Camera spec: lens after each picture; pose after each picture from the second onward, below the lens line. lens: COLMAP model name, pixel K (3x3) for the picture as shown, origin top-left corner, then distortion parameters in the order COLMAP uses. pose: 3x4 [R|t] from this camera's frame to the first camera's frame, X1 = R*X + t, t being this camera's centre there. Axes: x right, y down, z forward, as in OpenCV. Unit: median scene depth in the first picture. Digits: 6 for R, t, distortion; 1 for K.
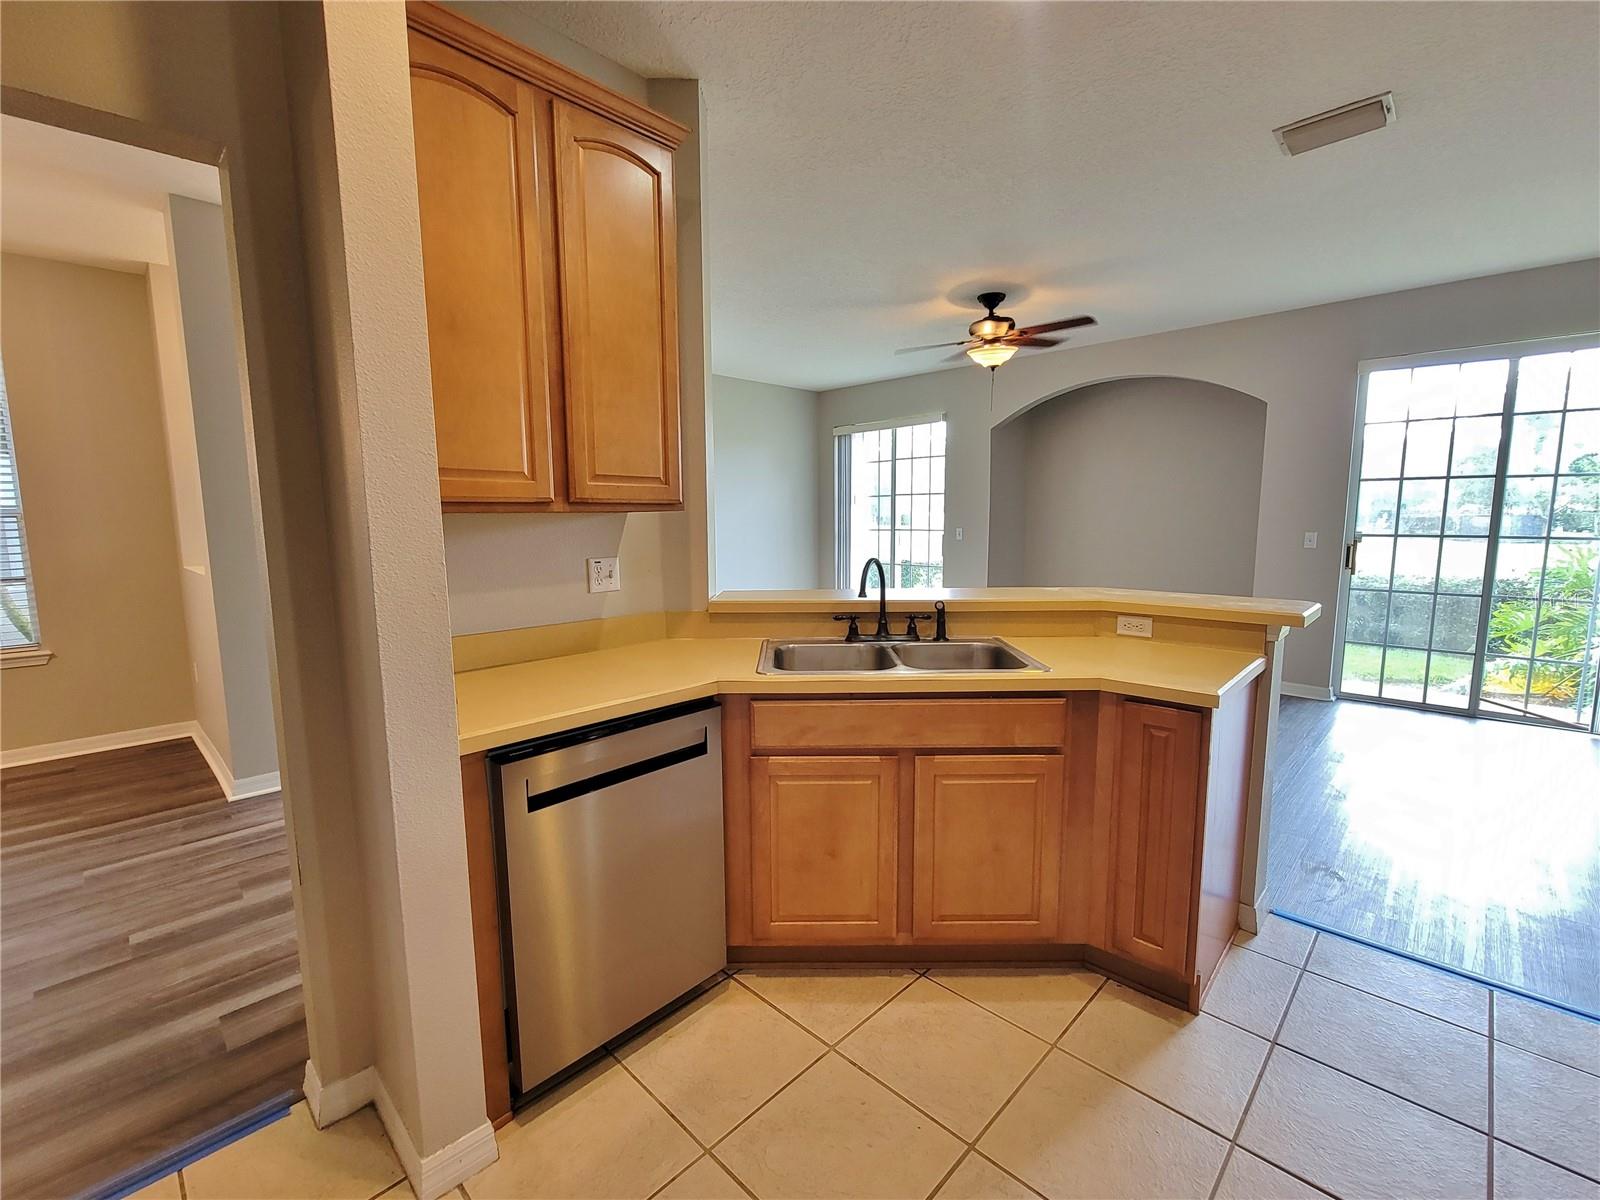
lens RADIAL K [[696.9, 0, 794.5], [0, 696.9, 604.0], [0, 0, 1]] dist [-0.003906, -0.000215]
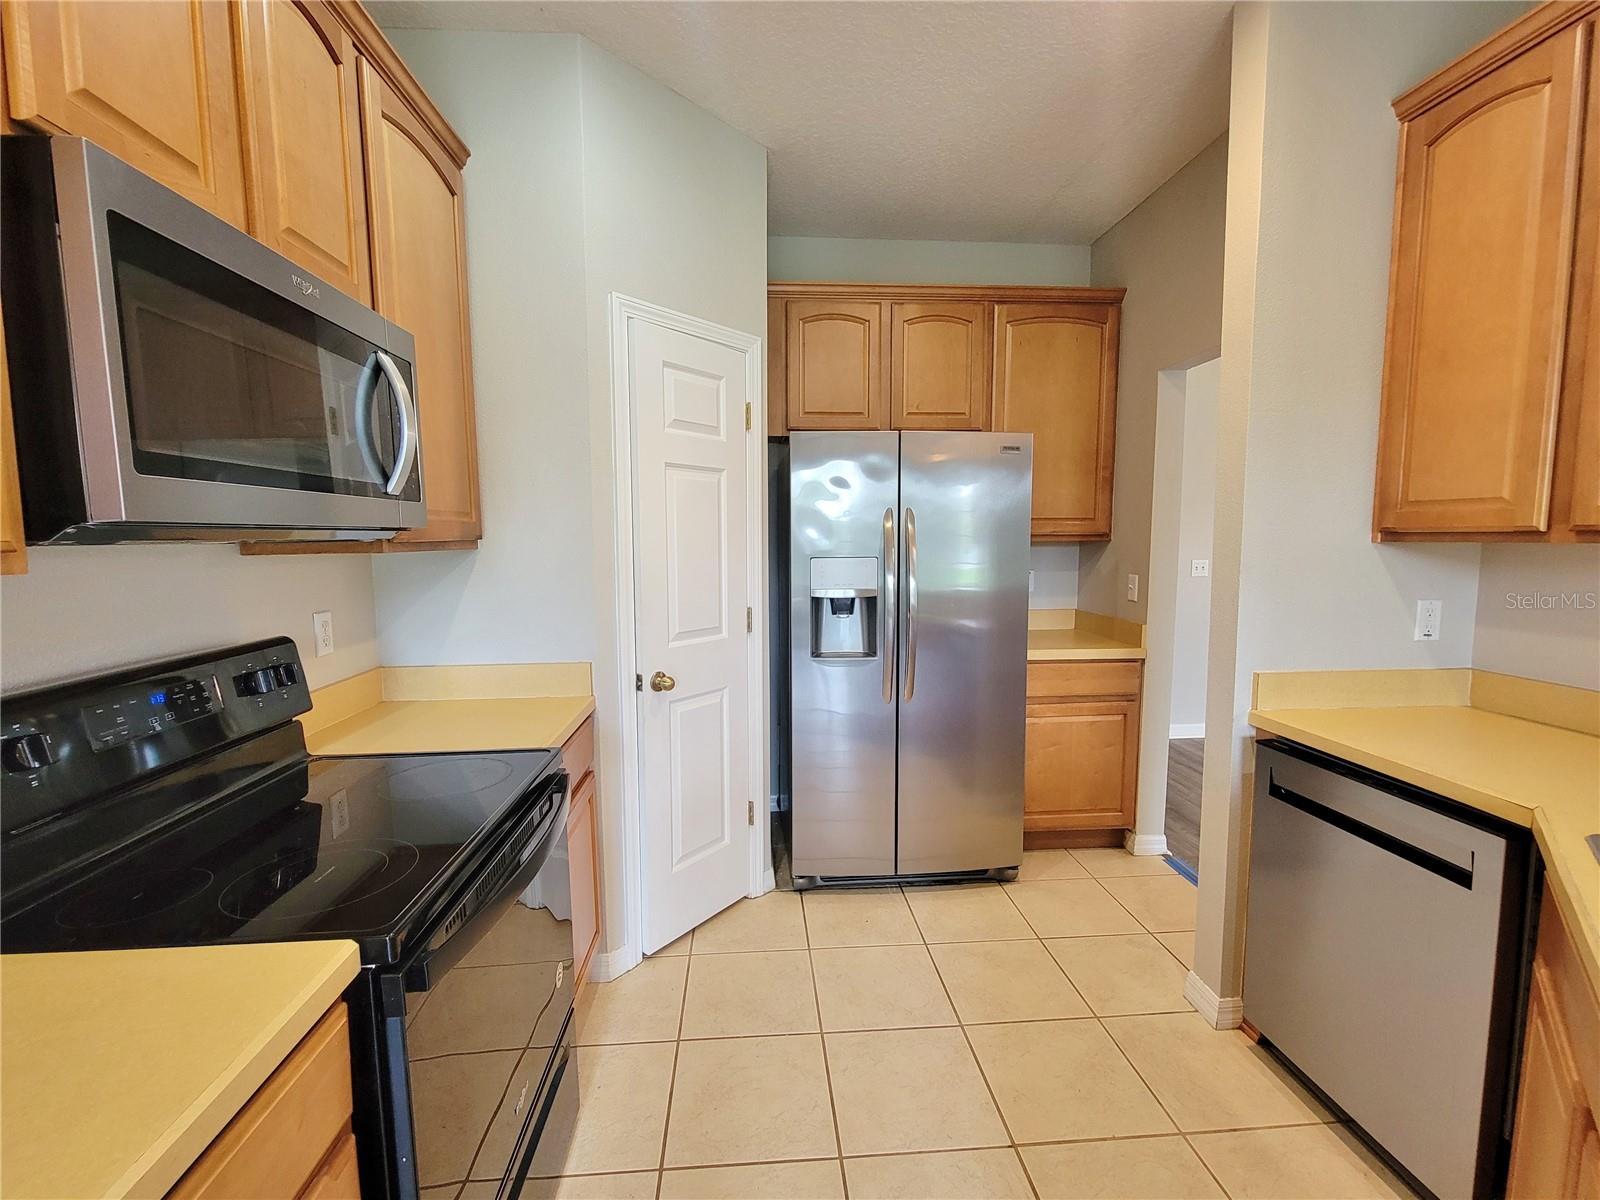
lens RADIAL K [[696.9, 0, 794.5], [0, 696.9, 604.0], [0, 0, 1]] dist [-0.003906, -0.000215]
pose [[-0.664637, 0.086829, -0.742104, 0.500984], [-0.081985, 0.978752, 0.187943, -0.087597], [0.742655, 0.185755, -0.643396, 0.542829]]
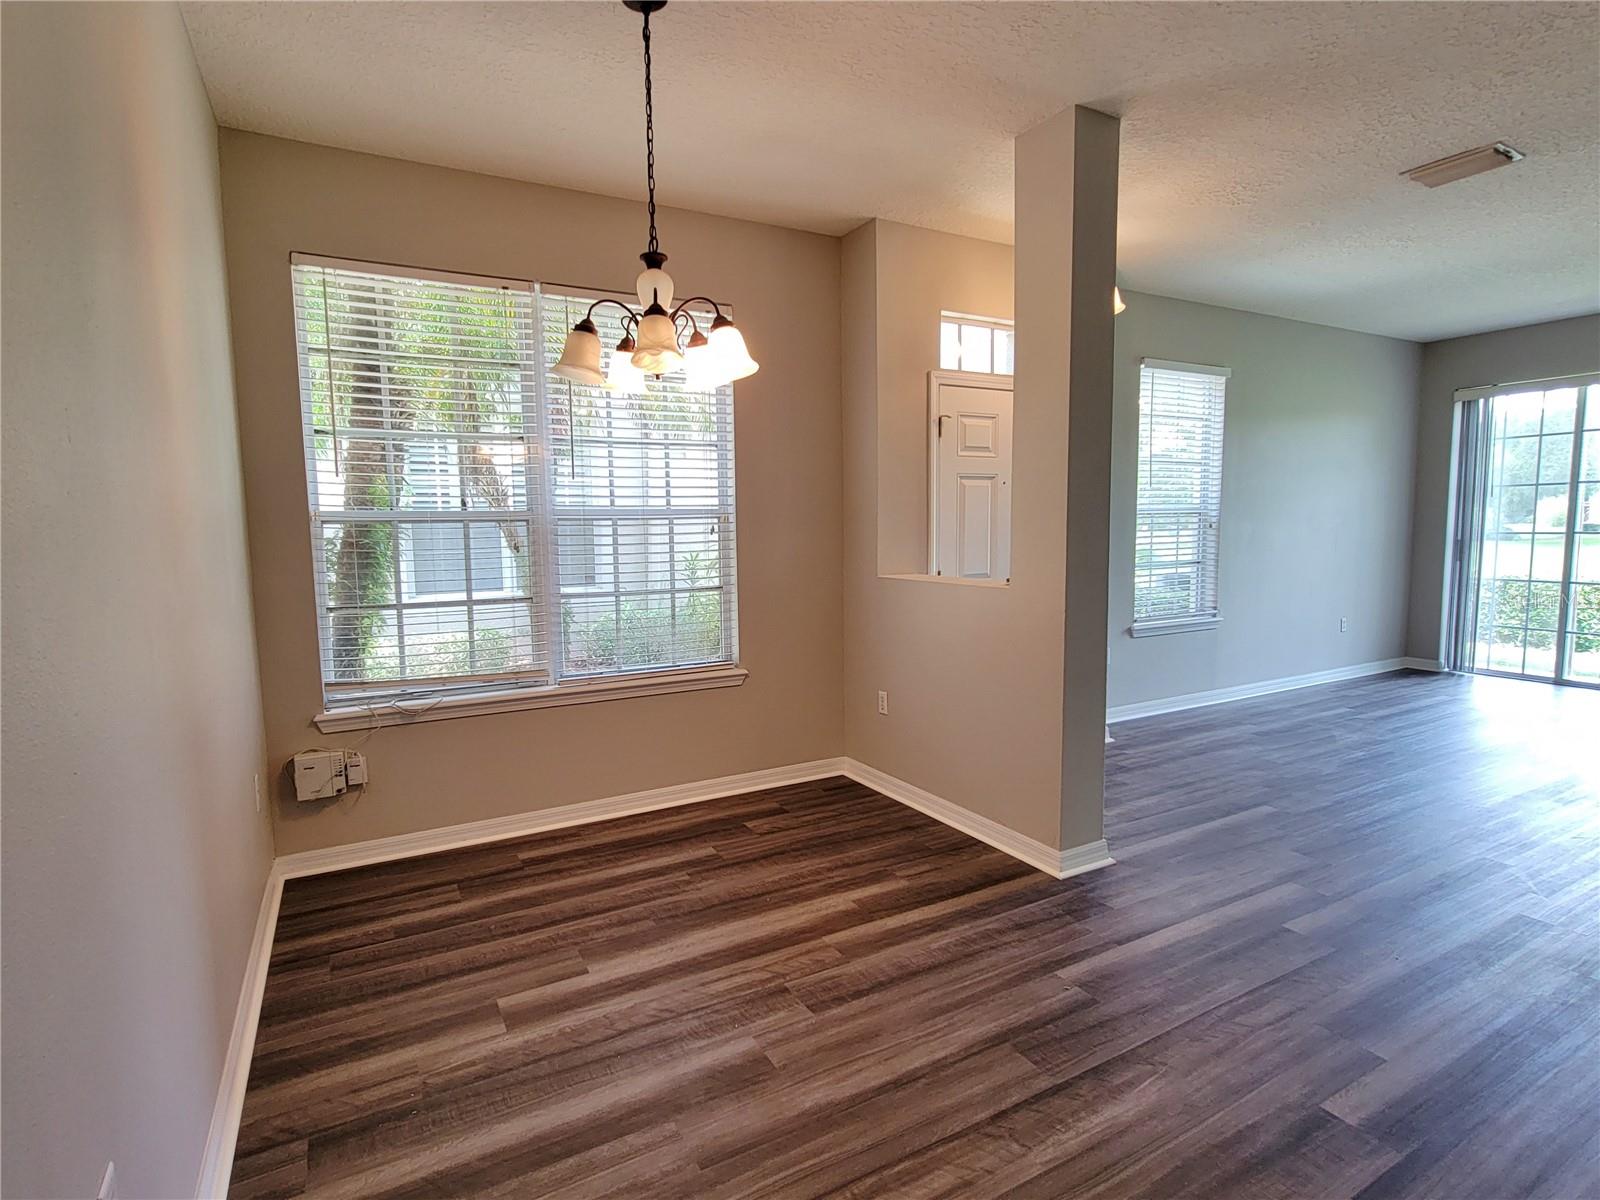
lens RADIAL K [[812.7, 0, 793.5], [0, 812.7, 603.8], [0, 0, 1]] dist [-0.003291, -0.000551]
pose [[0.957742, 0.023362, -0.286677, -0.952012], [-0.029661, 0.999404, -0.017650, 0.001796], [0.286094, 0.025407, 0.957865, 0.040533]]
